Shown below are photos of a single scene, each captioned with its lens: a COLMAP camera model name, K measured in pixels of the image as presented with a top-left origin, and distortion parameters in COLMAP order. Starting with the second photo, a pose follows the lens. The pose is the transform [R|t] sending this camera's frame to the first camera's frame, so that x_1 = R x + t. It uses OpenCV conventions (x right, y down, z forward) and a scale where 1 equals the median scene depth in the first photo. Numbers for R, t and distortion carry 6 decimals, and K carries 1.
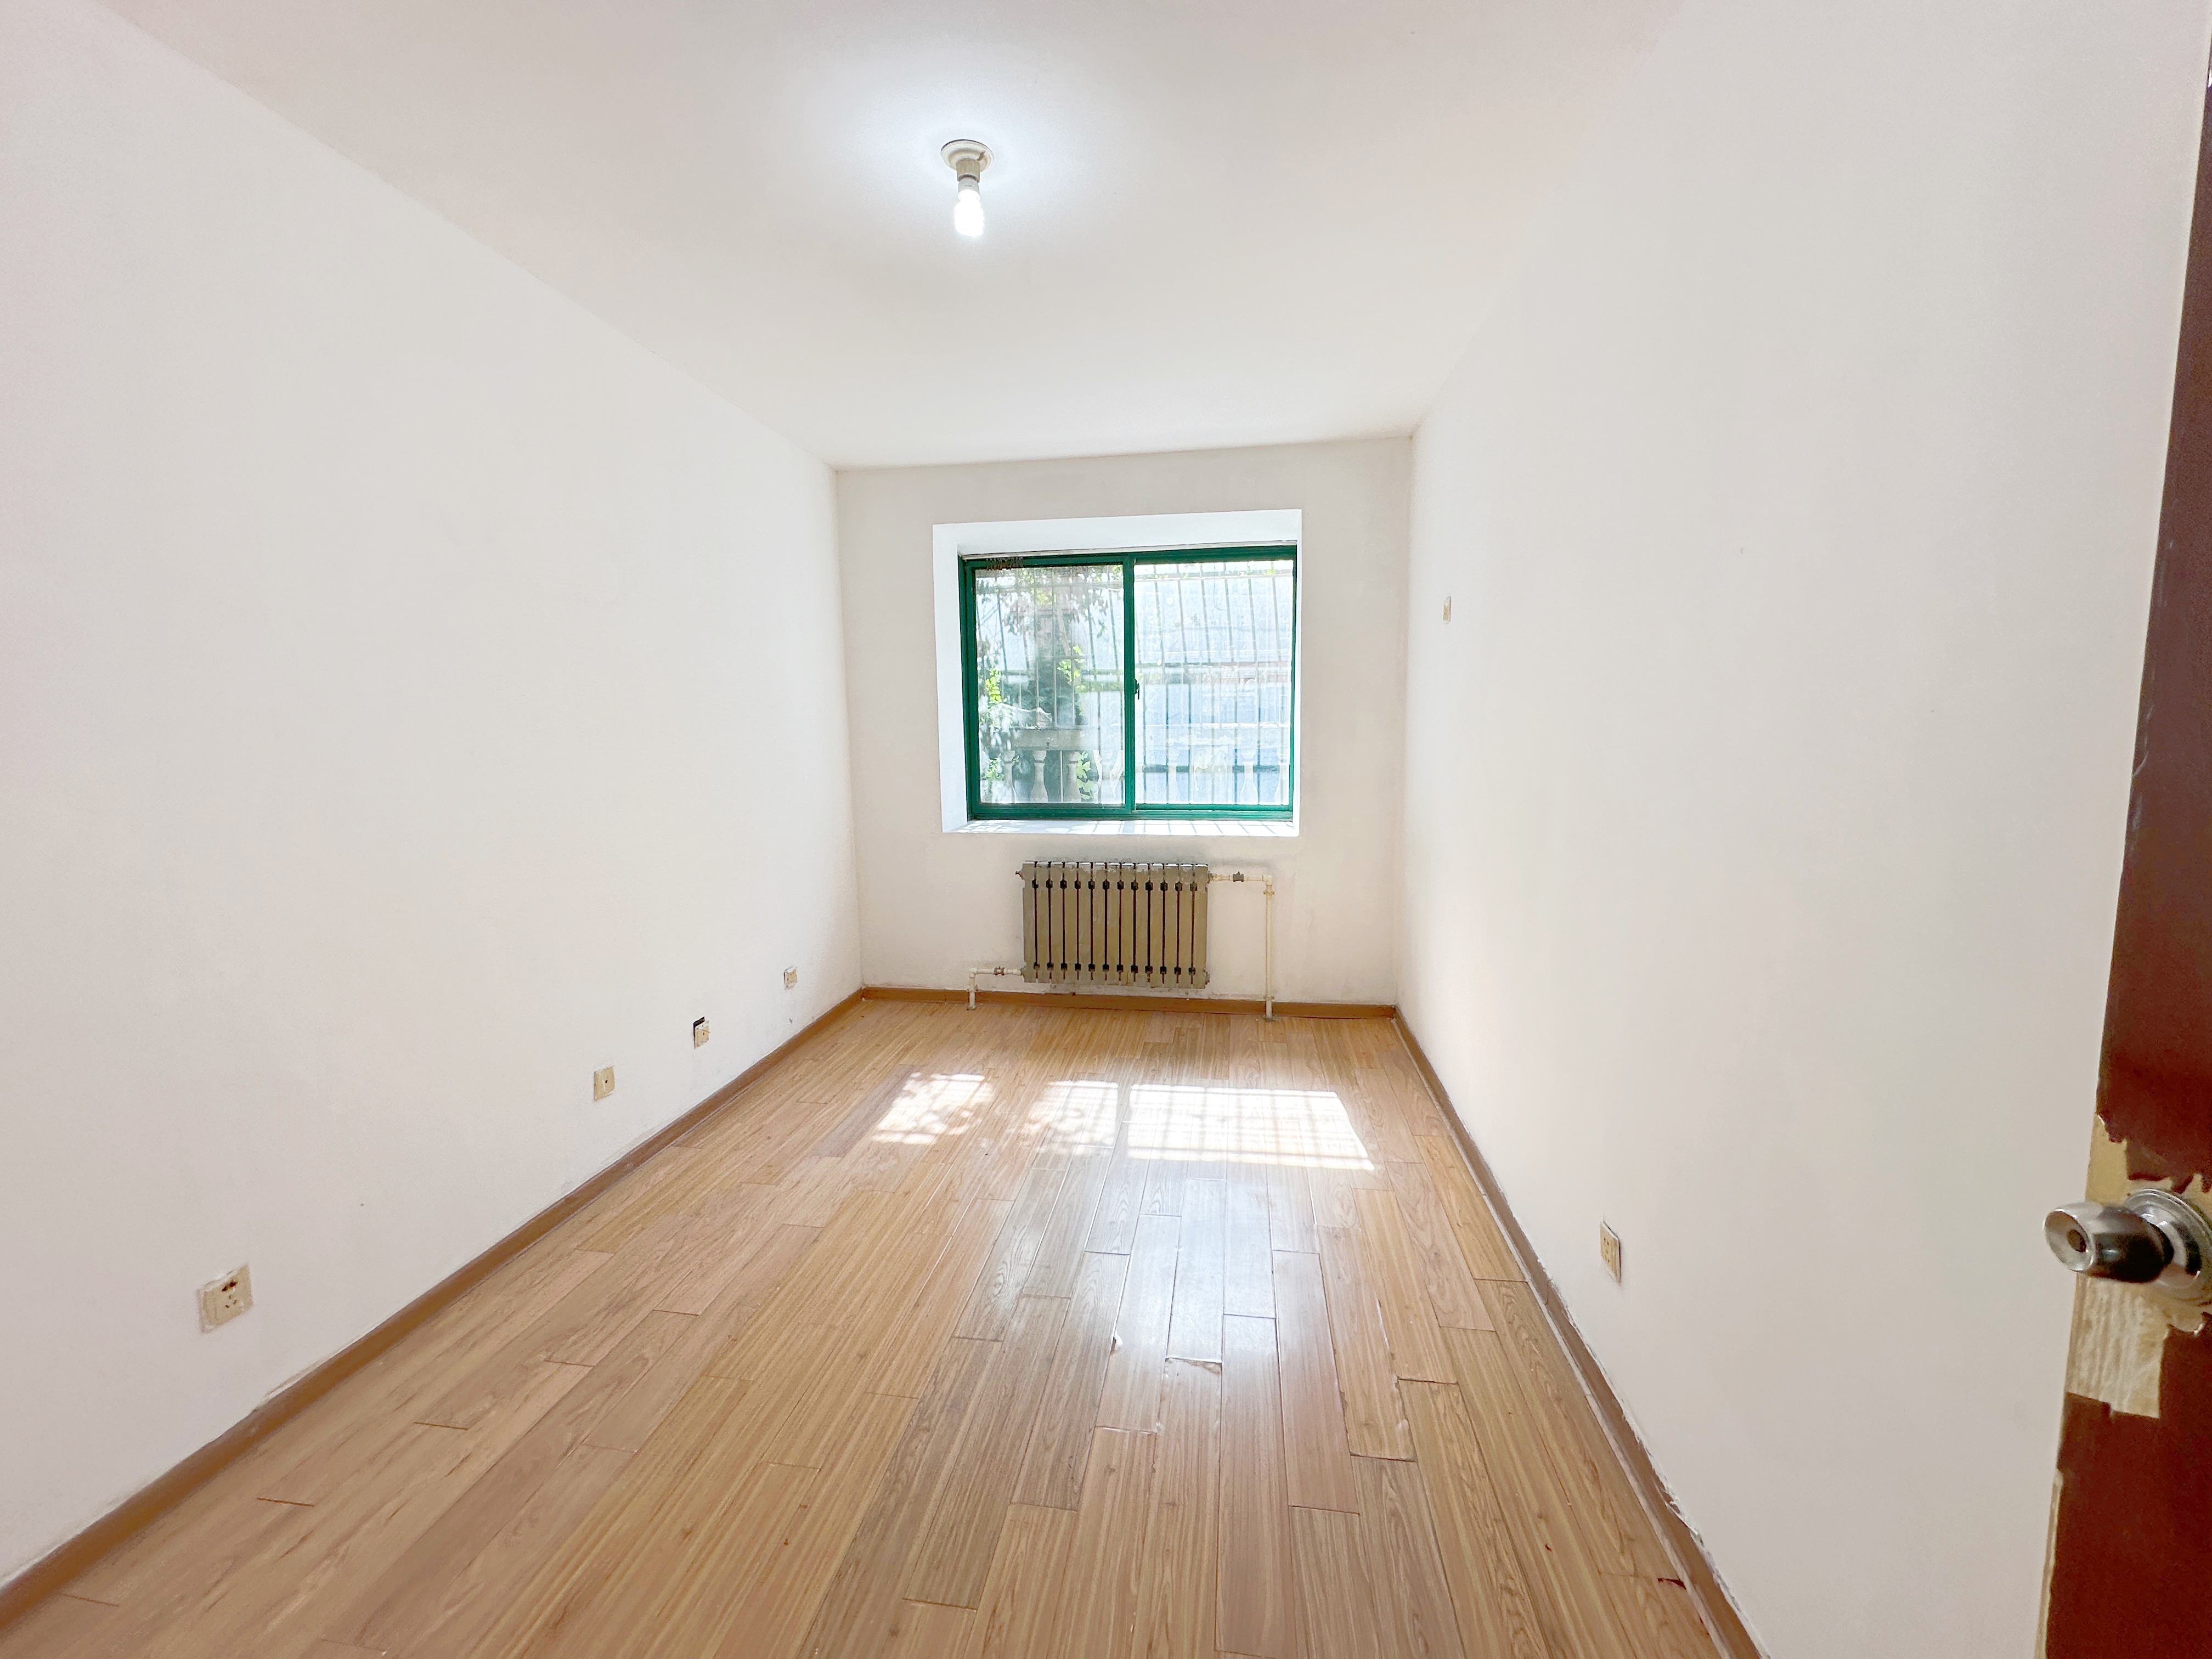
lens RADIAL K [[1138.7, 0, 1106.0], [0, 1138.7, 829.5], [0, 0, 1]] dist [0.002048, 0.000111]
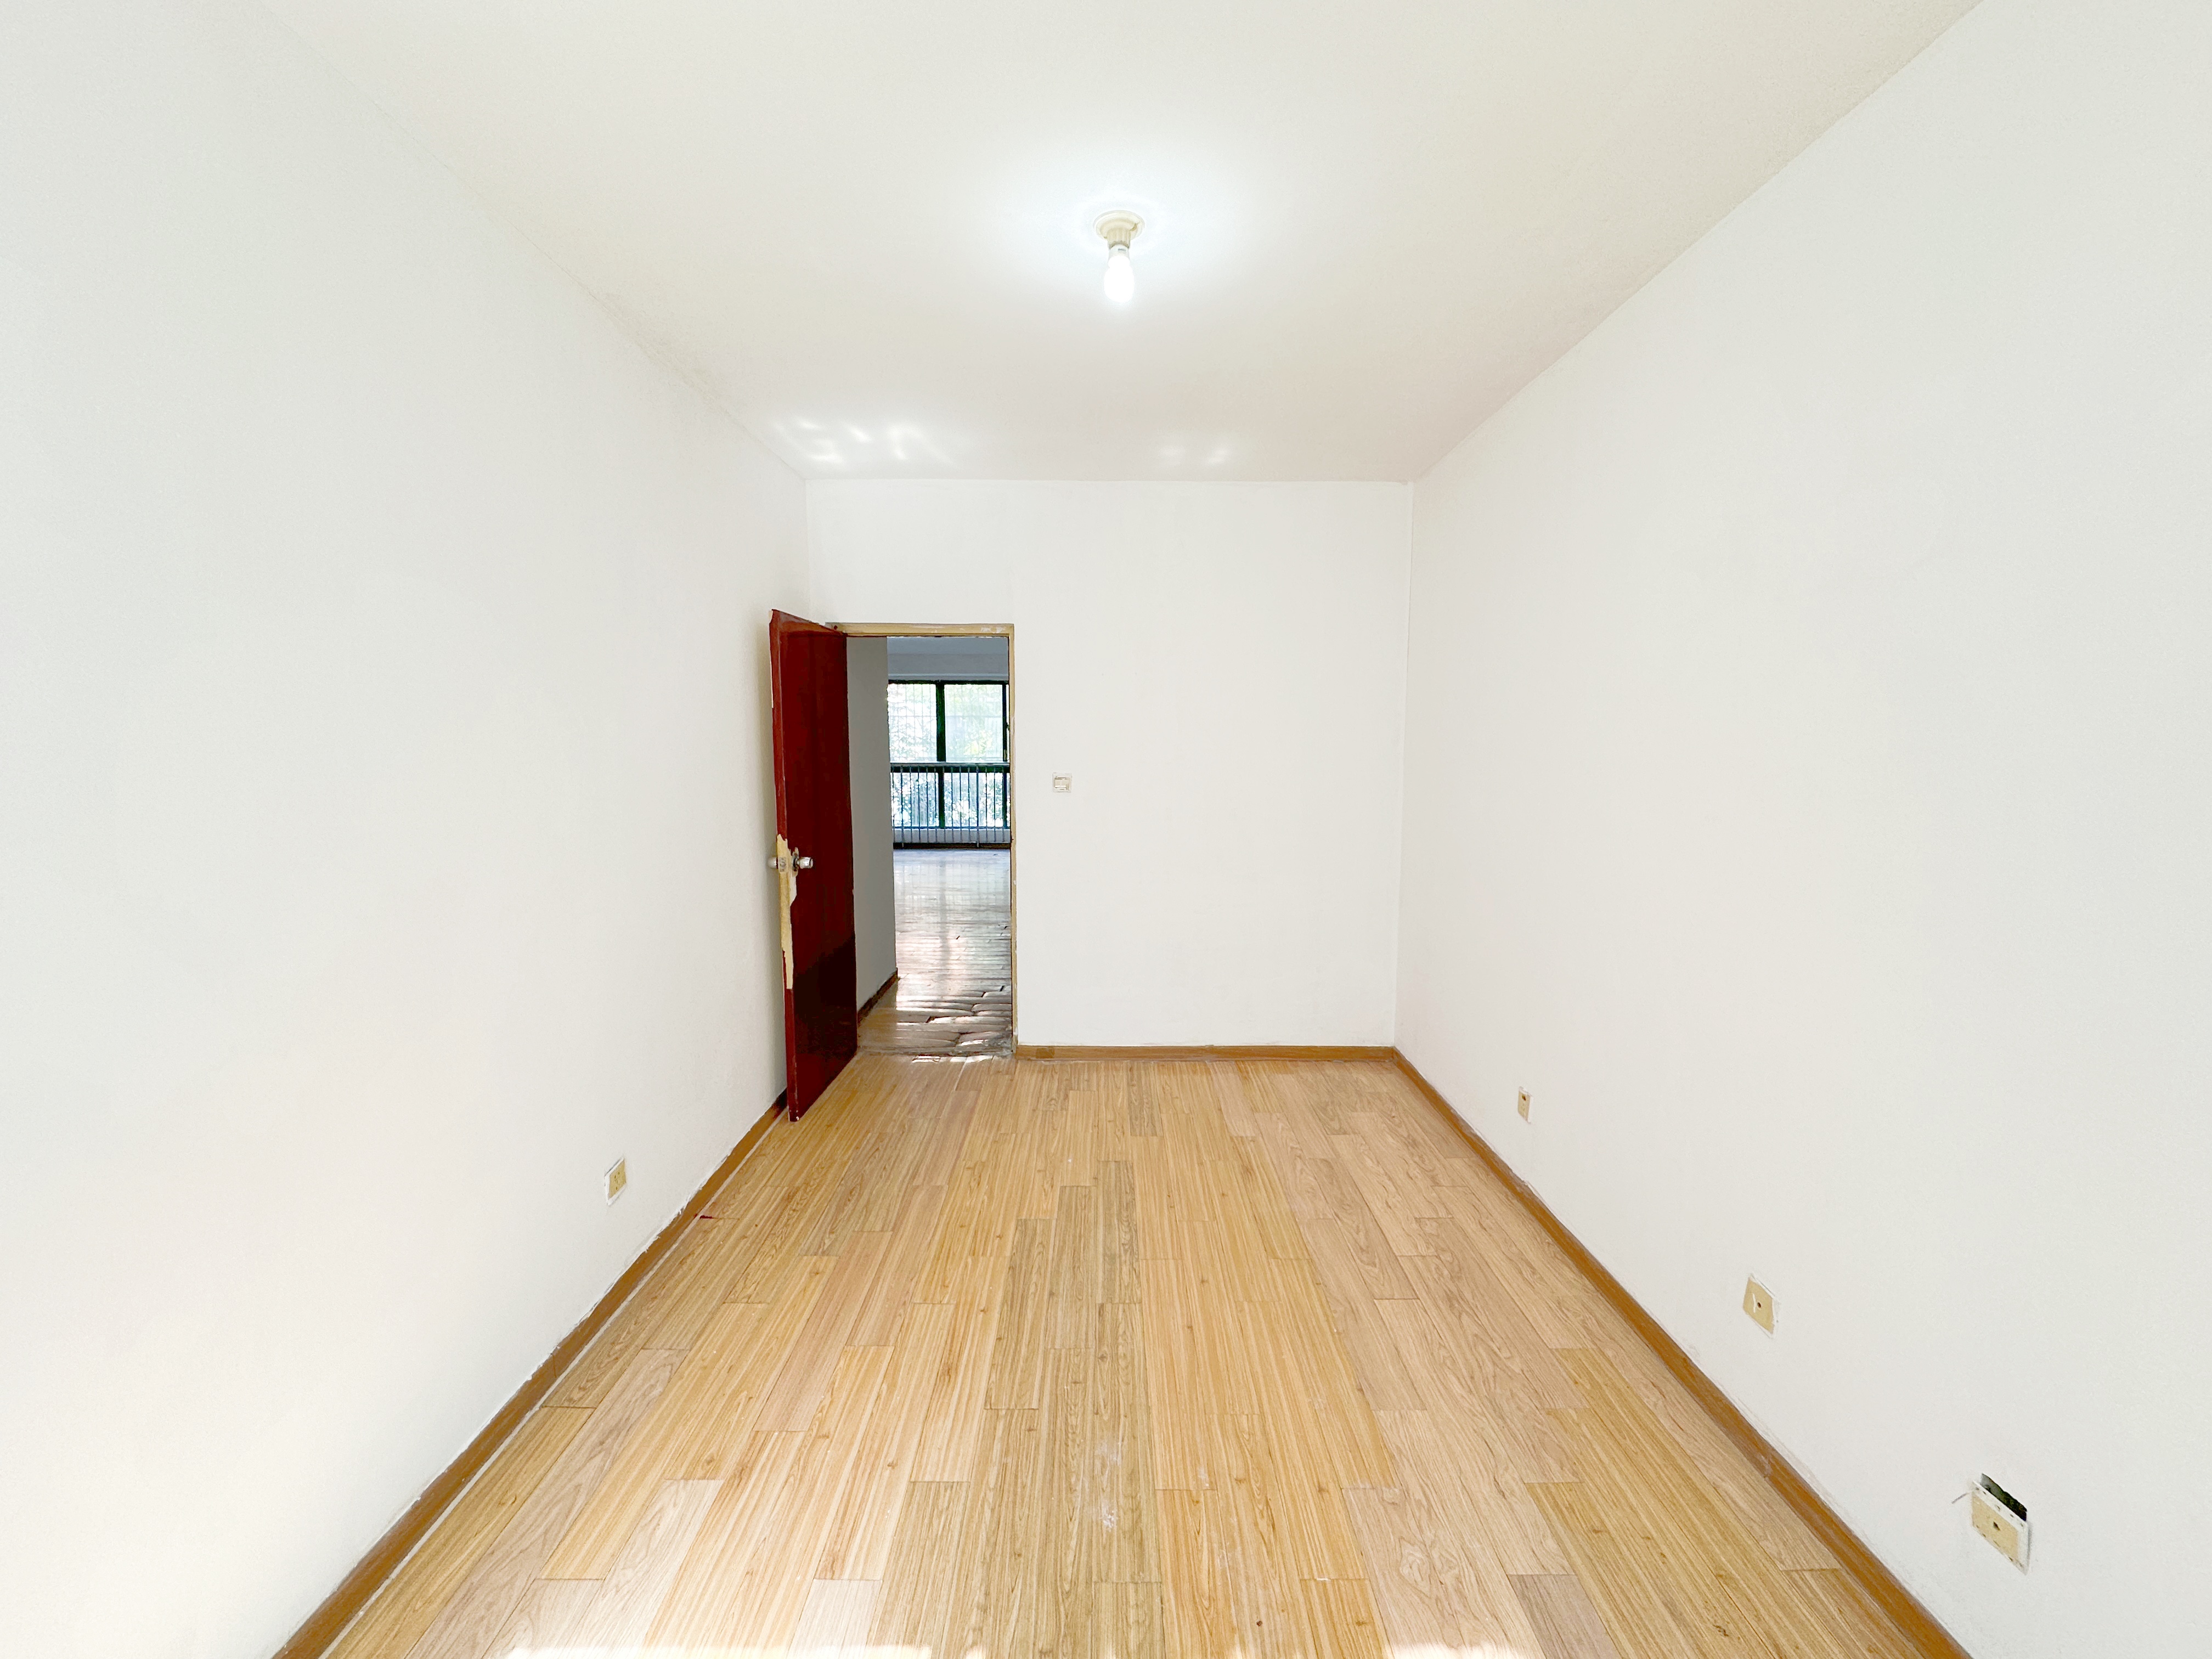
lens RADIAL K [[879.3, 0, 1106.0], [0, 879.3, 829.5], [0, 0, 1]] dist [-0.001651, -0.000035]
pose [[-0.988901, 0.025260, -0.146414, 0.019205], [-0.002357, 0.982651, 0.185449, -0.201953], [0.148558, 0.183736, -0.971685, 1.853077]]
